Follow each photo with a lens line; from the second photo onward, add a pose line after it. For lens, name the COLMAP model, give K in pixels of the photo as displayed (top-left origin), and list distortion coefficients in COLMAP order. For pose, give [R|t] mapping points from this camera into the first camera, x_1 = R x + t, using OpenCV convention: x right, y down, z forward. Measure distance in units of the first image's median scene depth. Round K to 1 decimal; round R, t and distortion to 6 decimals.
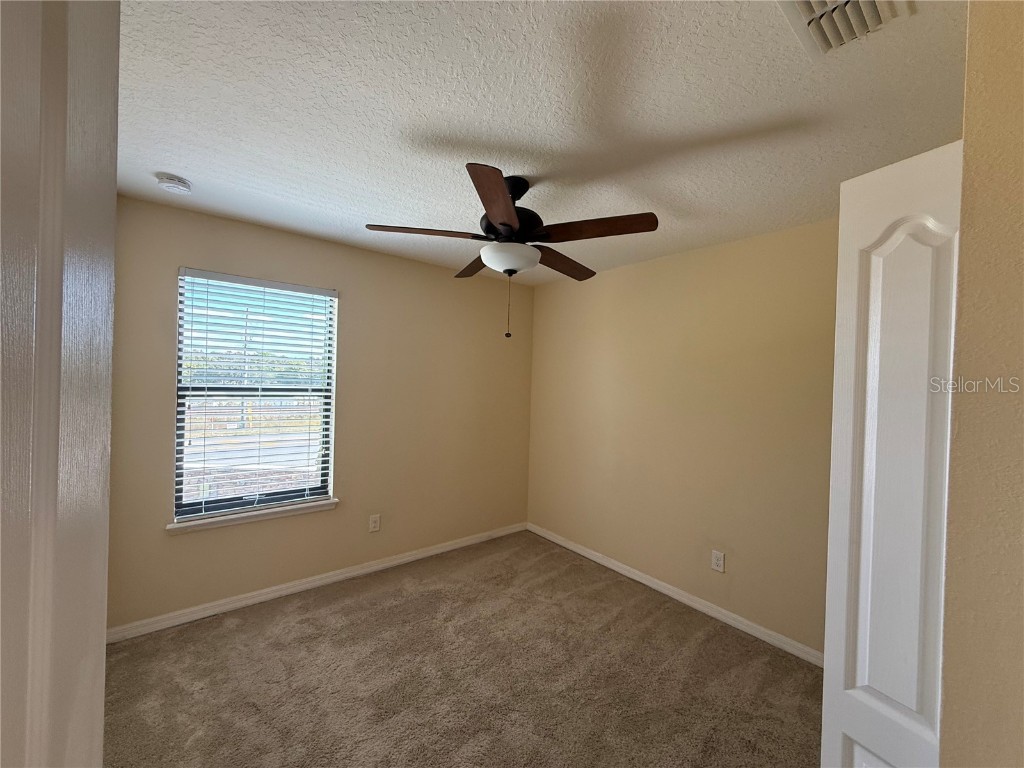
lens RADIAL K [[407.1, 0, 522.1], [0, 407.1, 382.3], [0, 0, 1]] dist [0.001701, 0.000149]
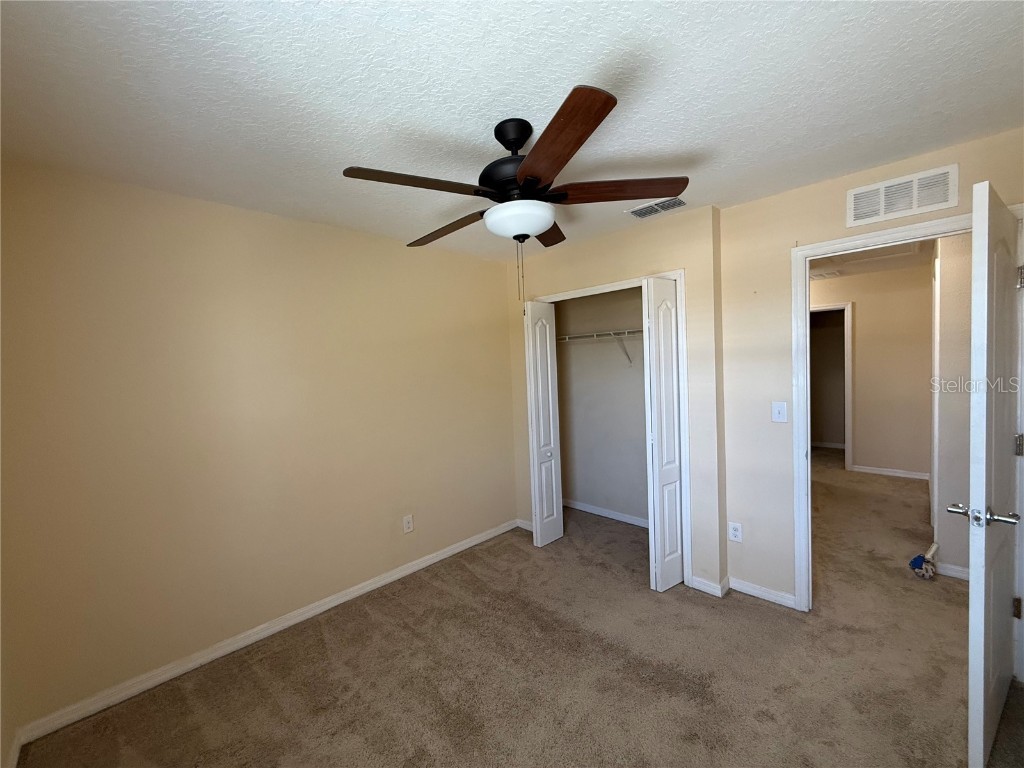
lens RADIAL K [[407.1, 0, 522.1], [0, 407.1, 382.3], [0, 0, 1]] dist [0.001701, 0.000149]
pose [[-0.112457, -0.078985, 0.990512, -0.317044], [0.028173, 0.996181, 0.082636, -0.018303], [-0.993257, 0.037199, -0.109802, 0.393550]]
